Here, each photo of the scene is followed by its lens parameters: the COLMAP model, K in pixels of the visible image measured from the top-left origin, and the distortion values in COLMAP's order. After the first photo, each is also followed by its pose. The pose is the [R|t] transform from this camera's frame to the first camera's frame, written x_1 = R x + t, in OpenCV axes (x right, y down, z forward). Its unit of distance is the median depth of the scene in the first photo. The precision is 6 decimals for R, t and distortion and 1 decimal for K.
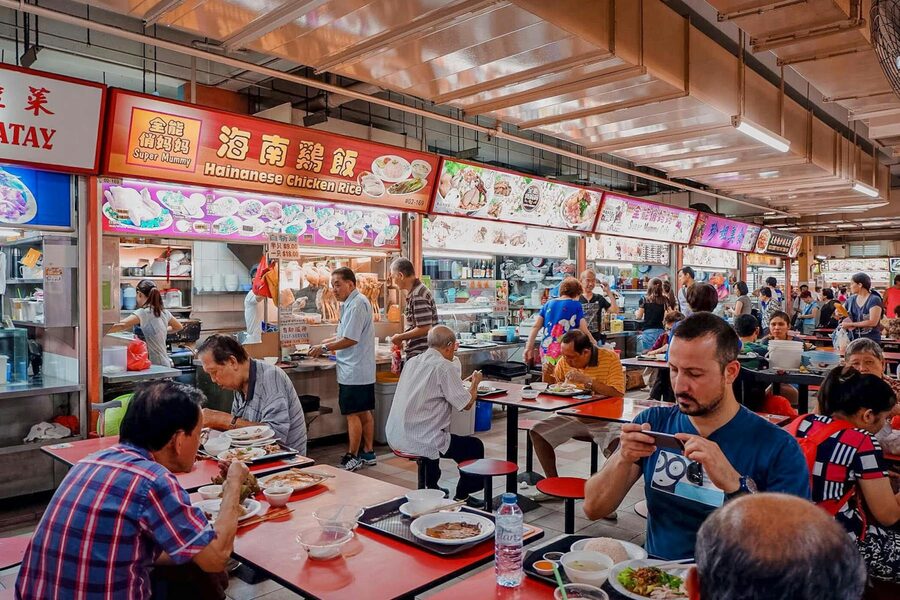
lens RADIAL K [[1379.2, 0, 450.0], [0, 1379.2, 299.6], [0, 0, 1]] dist [0.001451, 0.000000]
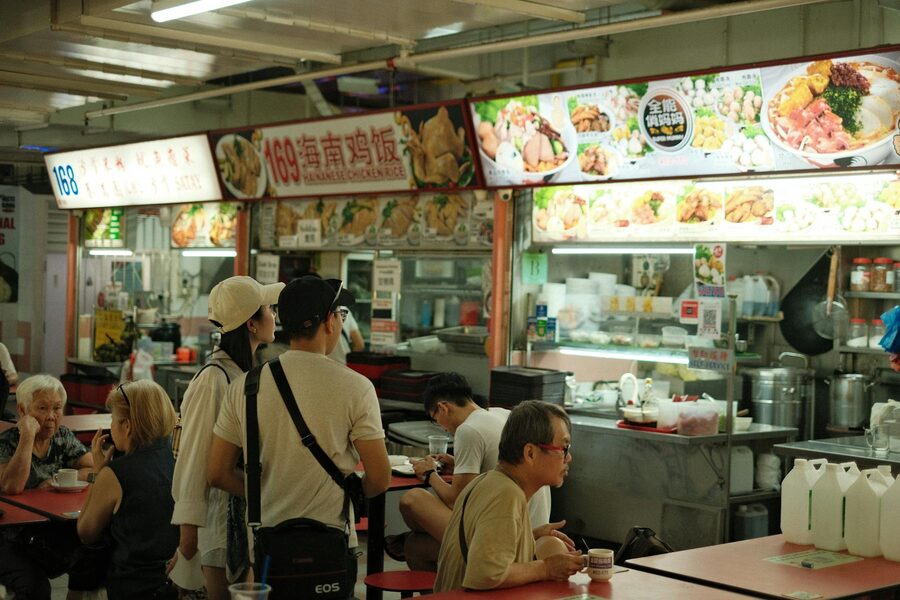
lens RADIAL K [[1379.2, 0, 450.0], [0, 1379.2, 300.1], [0, 0, 1]] dist [0.001451, 0.000000]
pose [[-0.426575, -0.004951, -0.904439, 0.523186], [-0.031723, 0.999452, 0.009491, -0.014912], [0.903896, 0.032740, -0.426498, 1.149749]]
